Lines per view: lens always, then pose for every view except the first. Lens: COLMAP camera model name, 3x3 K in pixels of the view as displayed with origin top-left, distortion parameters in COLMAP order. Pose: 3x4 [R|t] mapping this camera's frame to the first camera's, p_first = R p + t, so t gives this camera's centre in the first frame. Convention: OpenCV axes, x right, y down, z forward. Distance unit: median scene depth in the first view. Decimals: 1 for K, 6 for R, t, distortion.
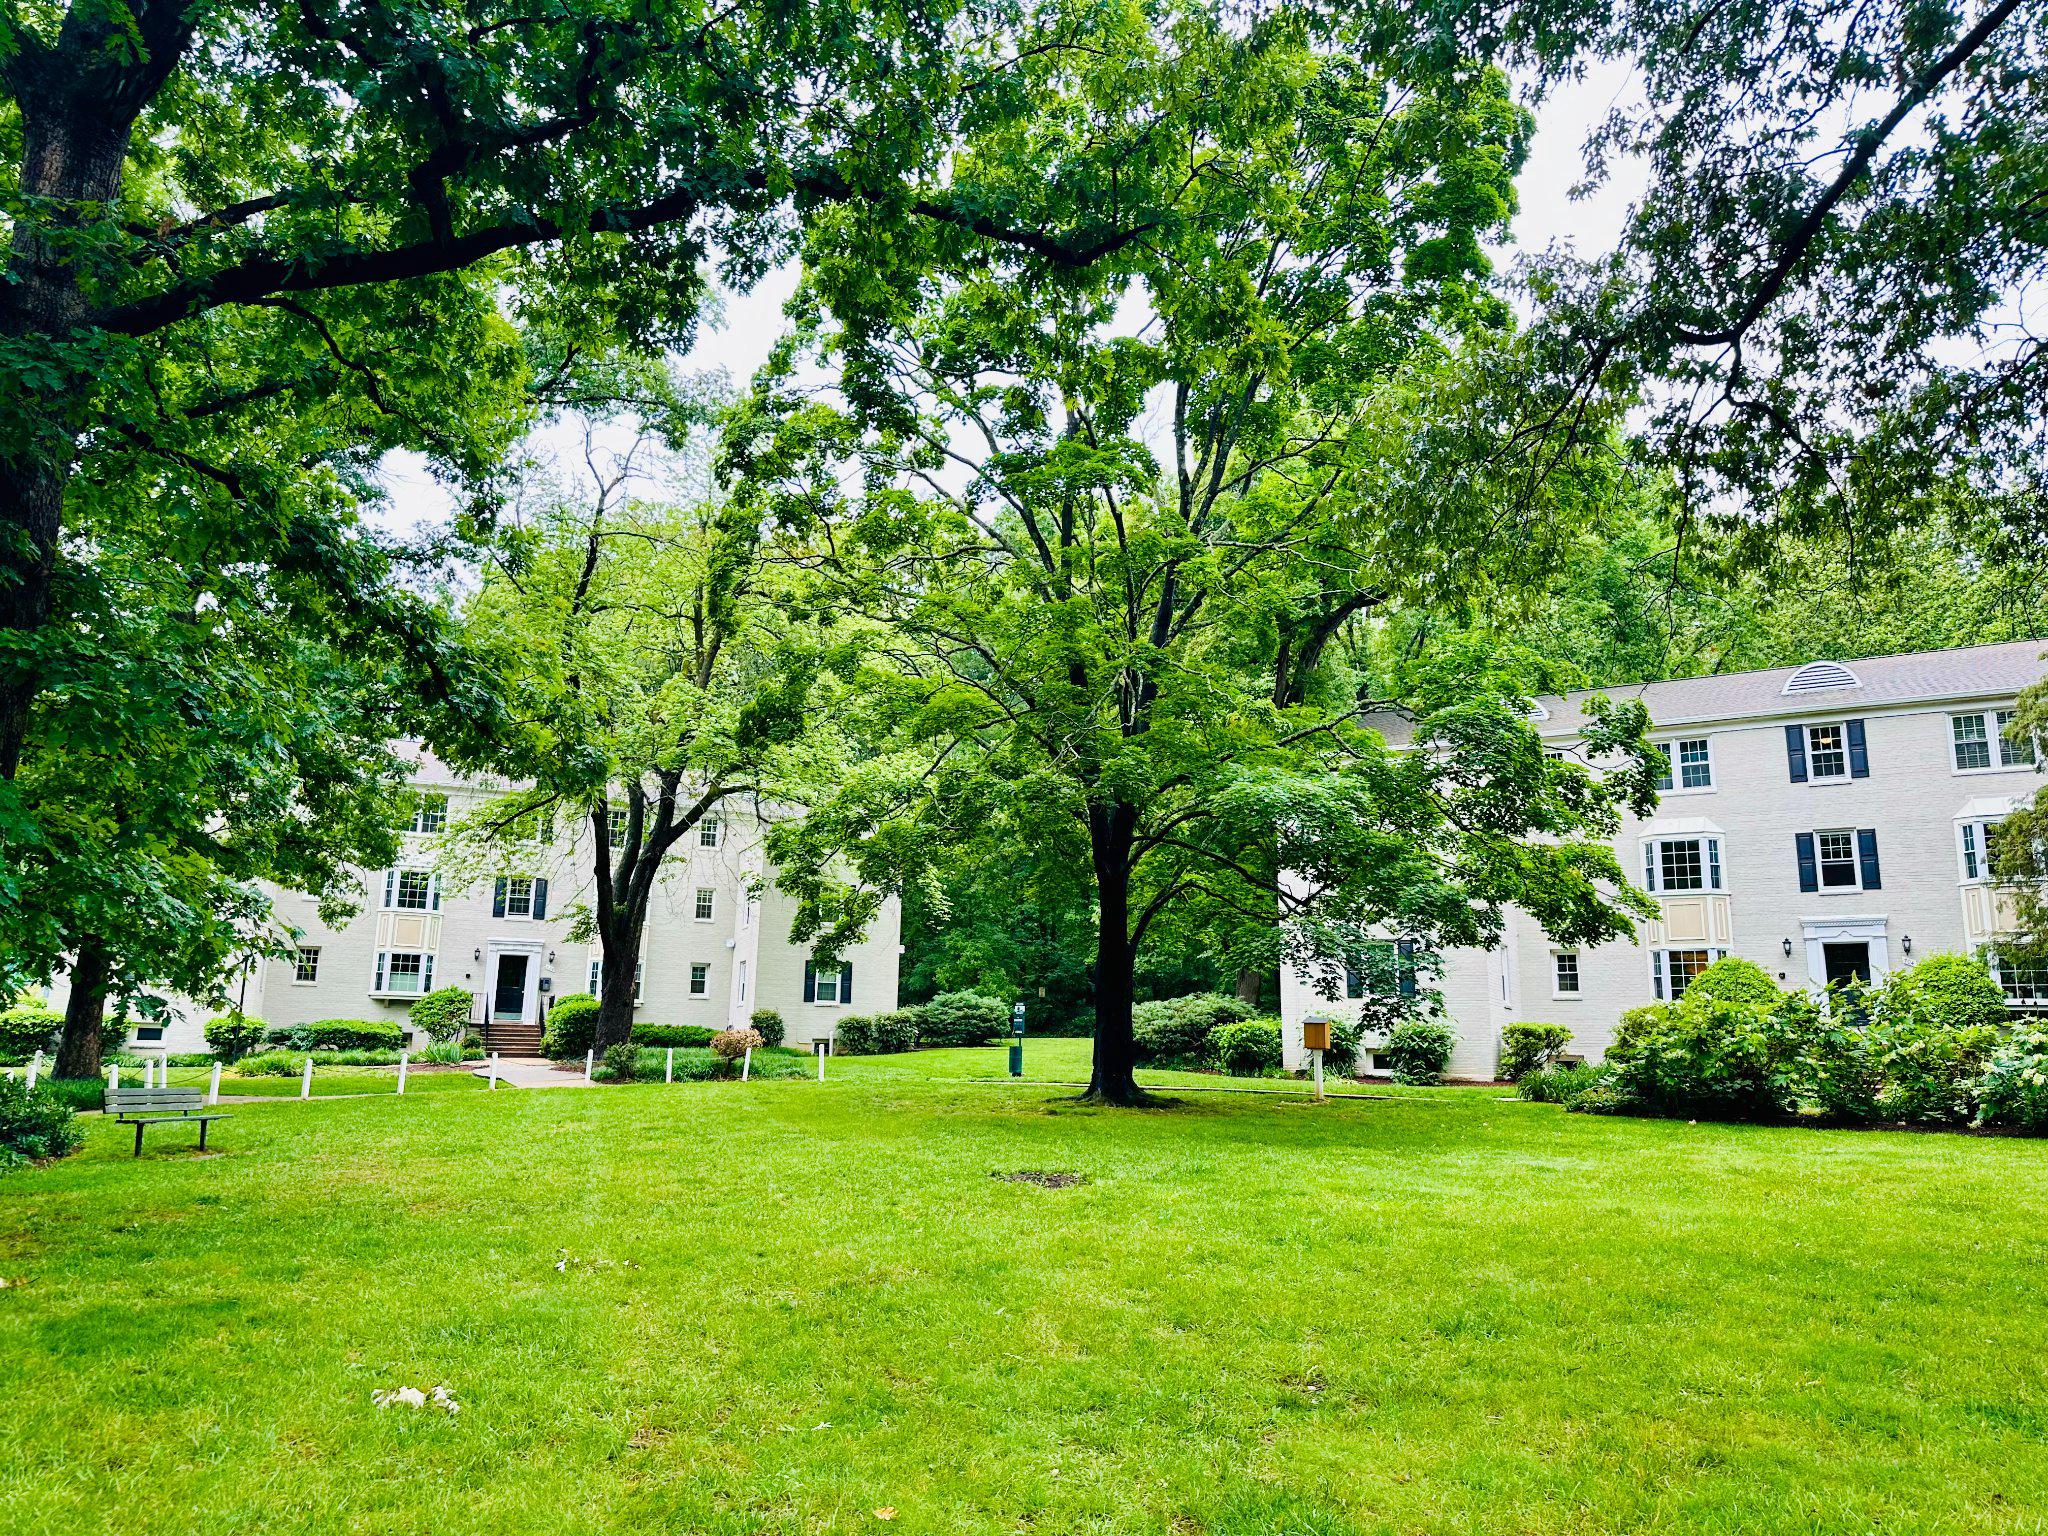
lens RADIAL K [[1416.4, 0, 1031.2], [0, 1416.4, 773.8], [0, 0, 1]] dist [-0.001289, -0.002905]
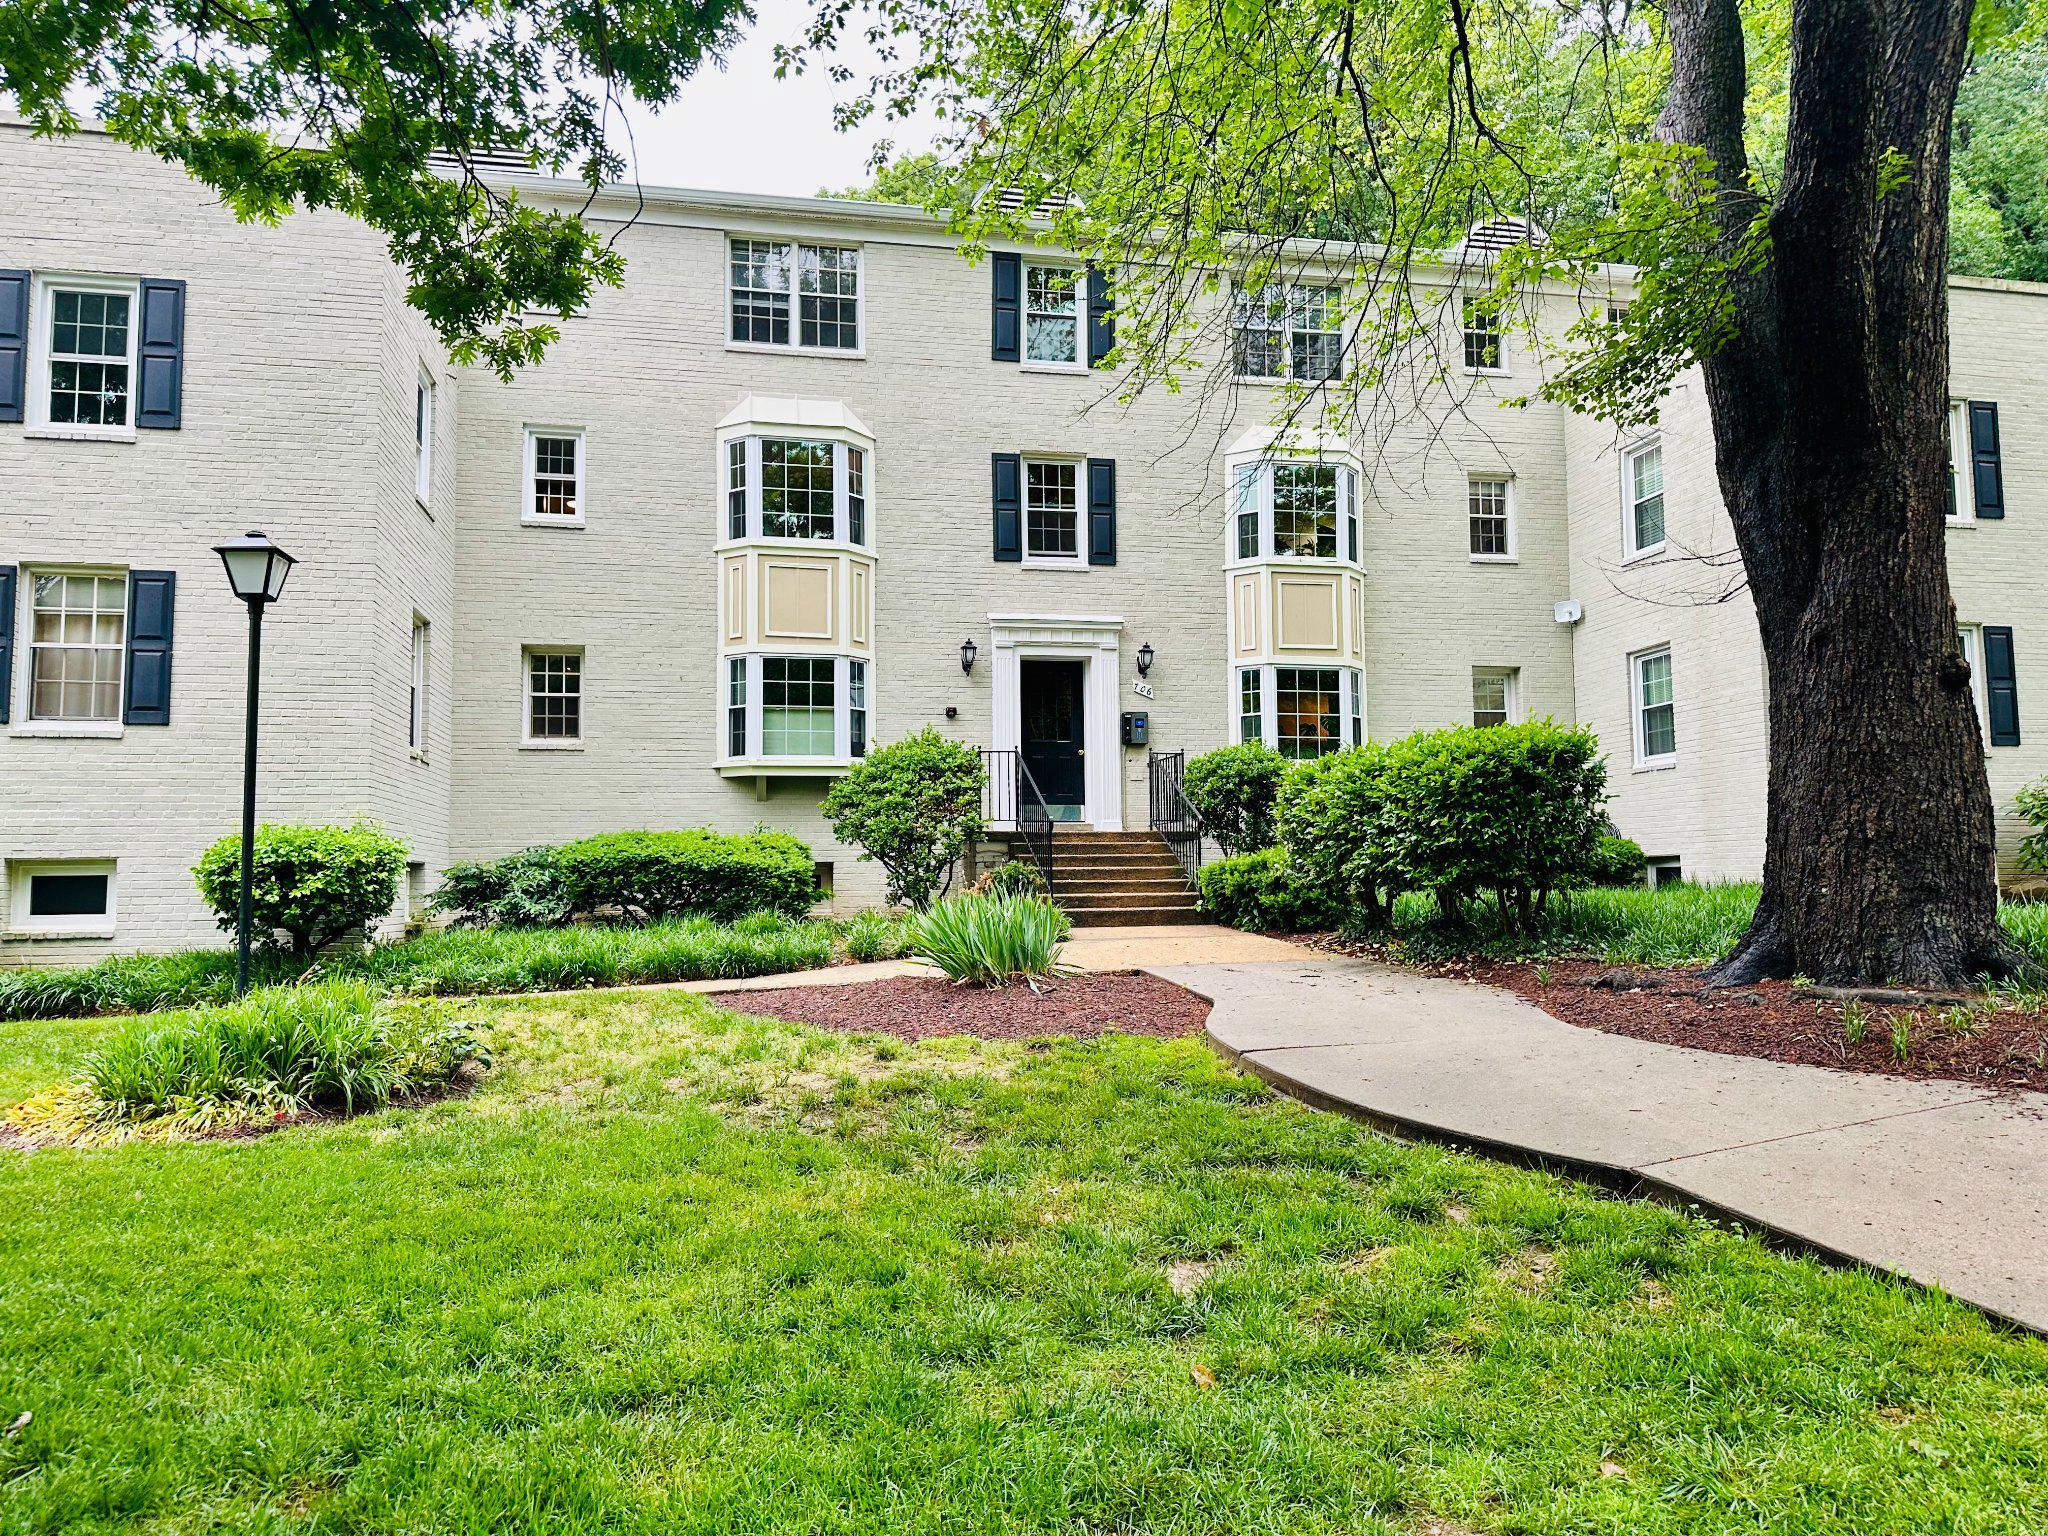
lens RADIAL K [[1416.4, 0, 1018.7], [0, 1416.4, 764.6], [0, 0, 1]] dist [-0.001289, -0.002905]
pose [[0.970161, -0.053094, -0.236578, -0.300118], [0.080773, 0.990768, 0.108883, 0.120335], [0.228613, -0.124743, 0.965492, 0.653692]]
